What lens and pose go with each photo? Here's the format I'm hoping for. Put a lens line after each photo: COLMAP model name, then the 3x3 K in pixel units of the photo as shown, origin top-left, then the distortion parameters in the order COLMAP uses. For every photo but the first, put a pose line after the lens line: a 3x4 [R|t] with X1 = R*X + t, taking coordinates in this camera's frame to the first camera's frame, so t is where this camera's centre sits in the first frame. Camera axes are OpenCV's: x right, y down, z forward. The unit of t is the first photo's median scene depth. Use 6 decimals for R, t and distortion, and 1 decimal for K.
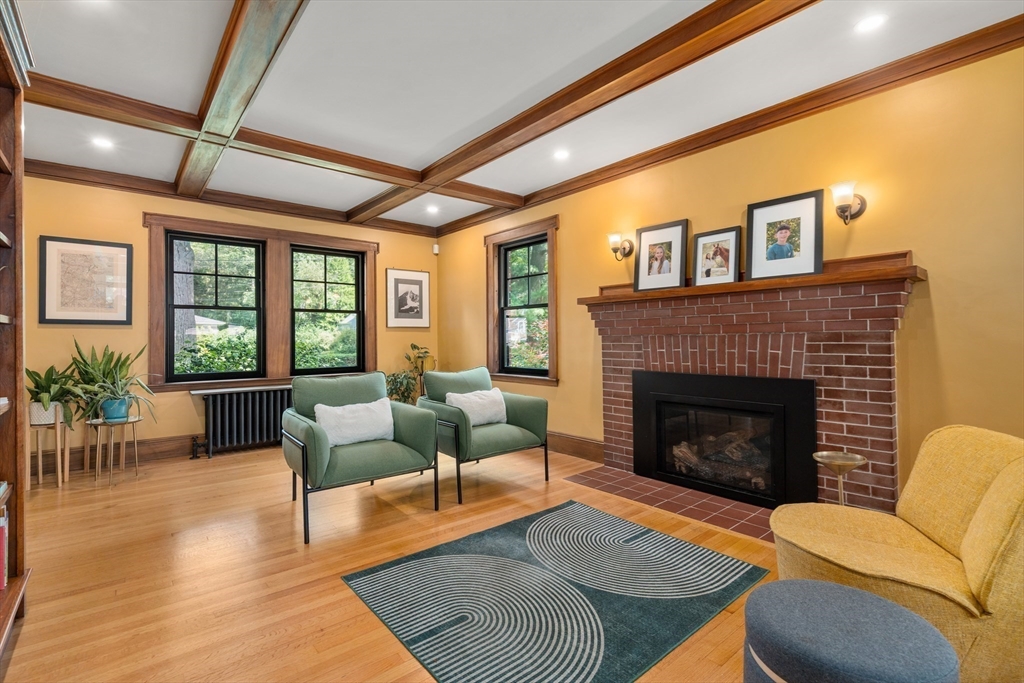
lens RADIAL K [[470.9, 0, 509.8], [0, 470.9, 337.8], [0, 0, 1]] dist [-0.007287, 0.000268]
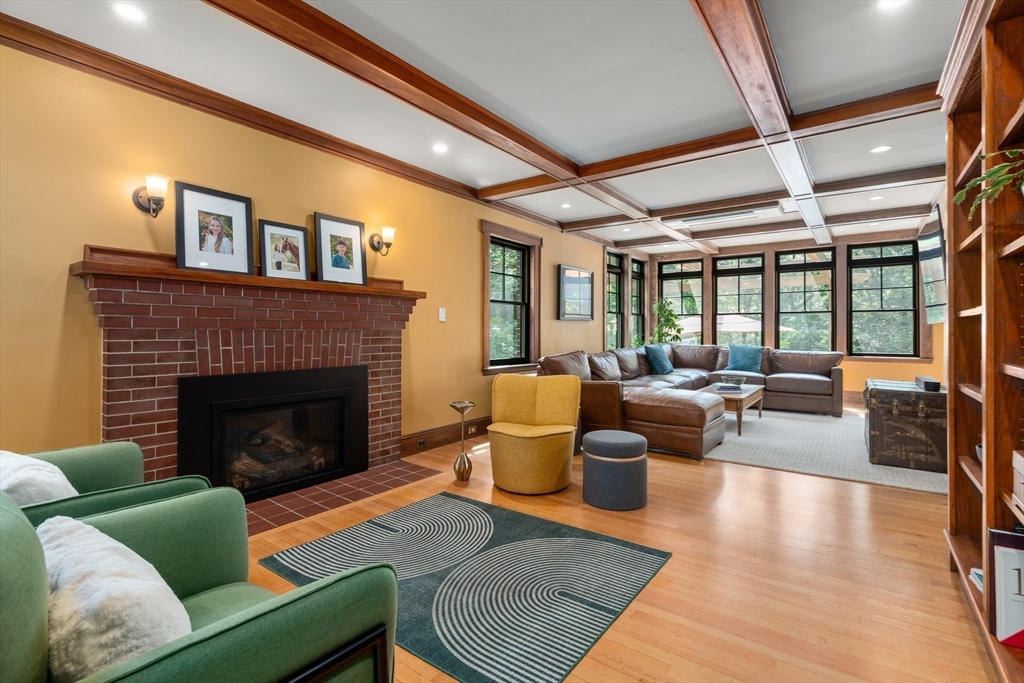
lens RADIAL K [[470.9, 0, 512.4], [0, 470.9, 332.5], [0, 0, 1]] dist [-0.007287, 0.000268]
pose [[-0.237067, 0.008553, 0.971456, -0.583387], [-0.001514, 0.999957, -0.009174, 0.006621], [-0.971492, -0.003646, -0.237044, 0.714483]]
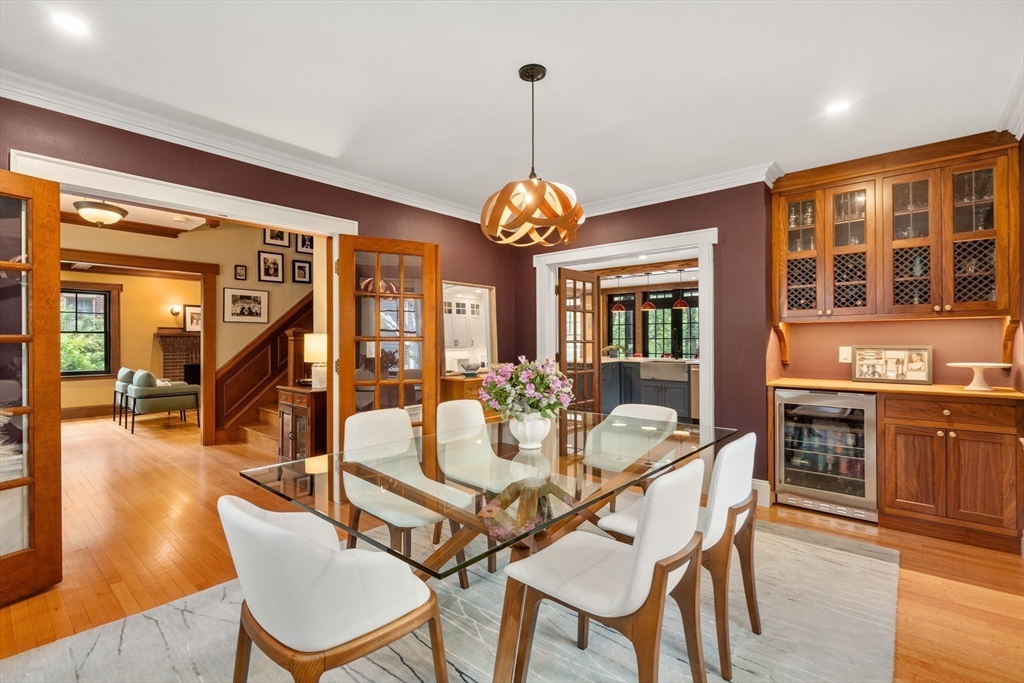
lens RADIAL K [[470.9, 0, 512.3], [0, 470.9, 345.5], [0, 0, 1]] dist [-0.007287, 0.000268]
pose [[-0.156023, -0.002653, 0.987750, -2.443052], [-0.005017, 0.999986, 0.001893, -0.043297], [-0.987741, -0.004660, -0.156034, -0.267866]]
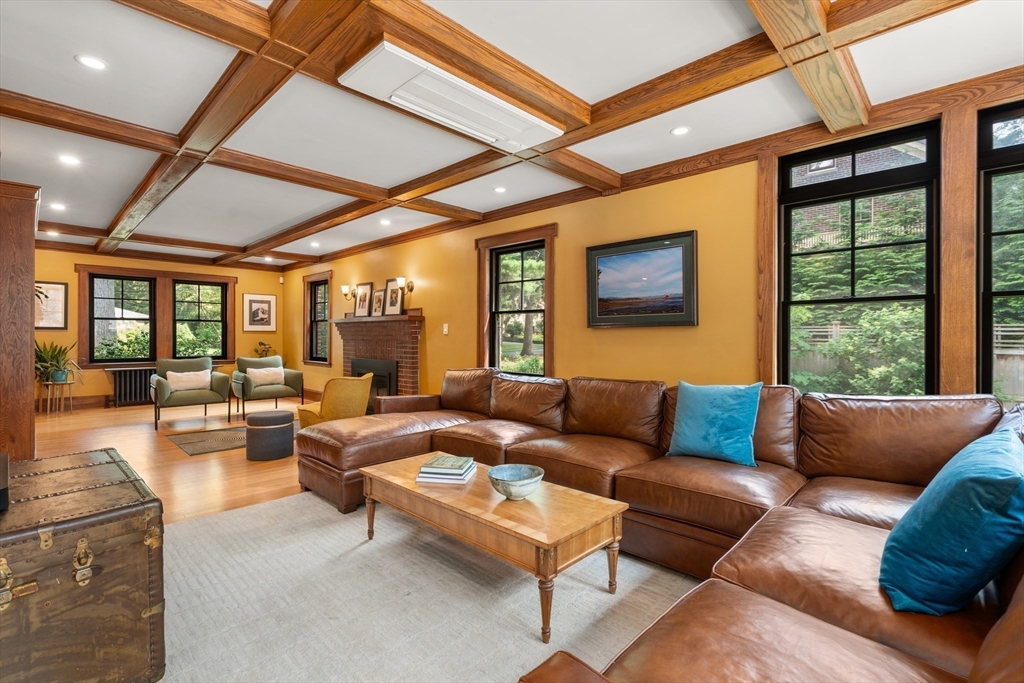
lens RADIAL K [[470.9, 0, 515.5], [0, 470.9, 340.8], [0, 0, 1]] dist [-0.007287, 0.000268]
pose [[0.993843, 0.012036, 0.110142, 0.754515], [-0.013531, 0.999826, 0.012838, -0.036383], [-0.109969, -0.014249, 0.993833, -1.048252]]
